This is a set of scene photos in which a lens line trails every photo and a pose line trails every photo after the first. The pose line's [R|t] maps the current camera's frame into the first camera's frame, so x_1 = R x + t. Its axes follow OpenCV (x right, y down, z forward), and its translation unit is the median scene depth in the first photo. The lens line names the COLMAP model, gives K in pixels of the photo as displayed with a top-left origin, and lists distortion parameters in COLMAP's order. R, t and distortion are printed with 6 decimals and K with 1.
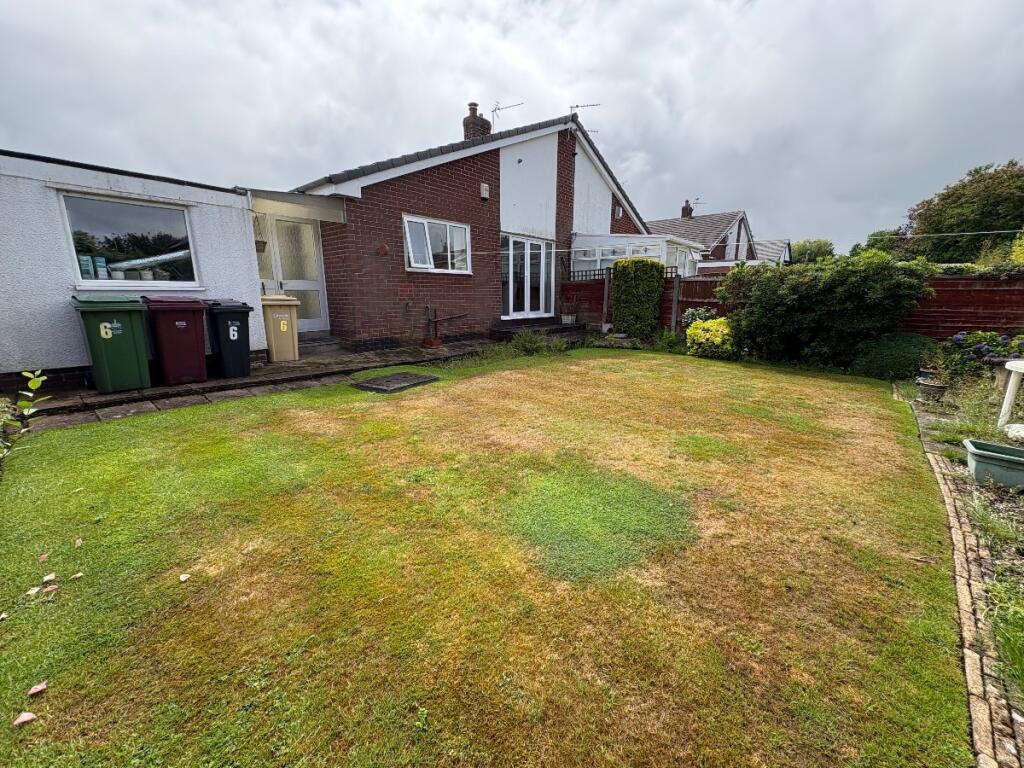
lens RADIAL K [[407.2, 0, 515.7], [0, 407.2, 385.0], [0, 0, 1]] dist [-0.001388, 0.000045]
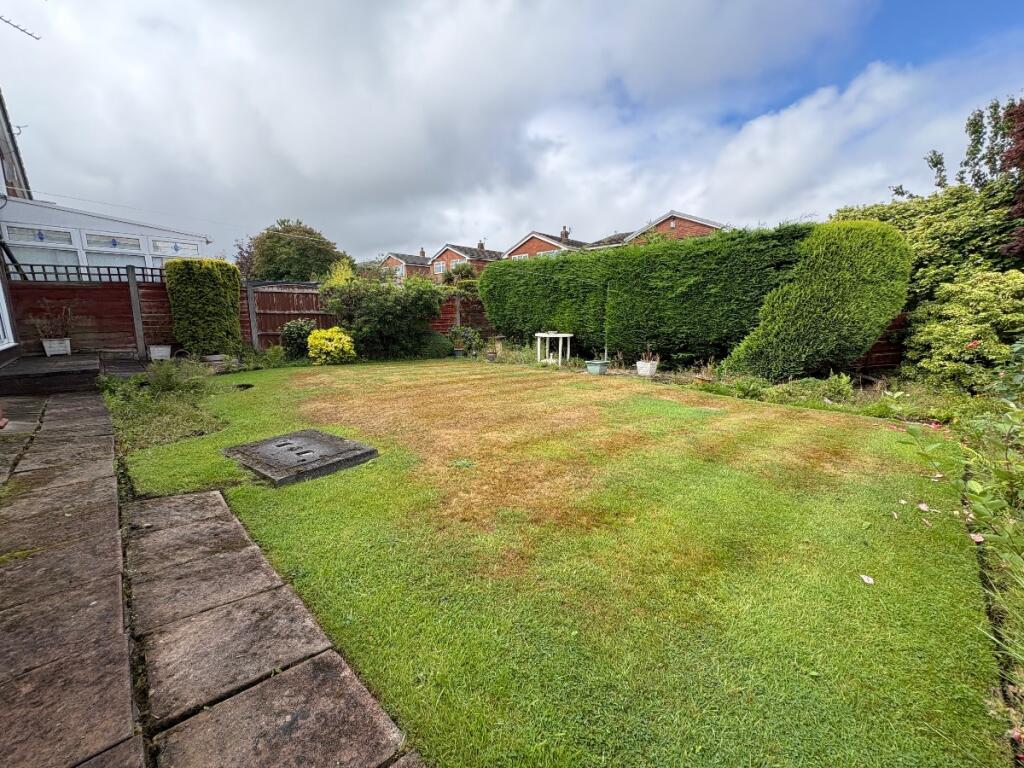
lens RADIAL K [[407.2, 0, 515.7], [0, 407.2, 385.0], [0, 0, 1]] dist [-0.001388, 0.000045]
pose [[0.066777, -0.172461, 0.982750, -0.538937], [0.218659, 0.963536, 0.154232, -0.074019], [-0.973514, 0.204588, 0.102052, 0.423164]]
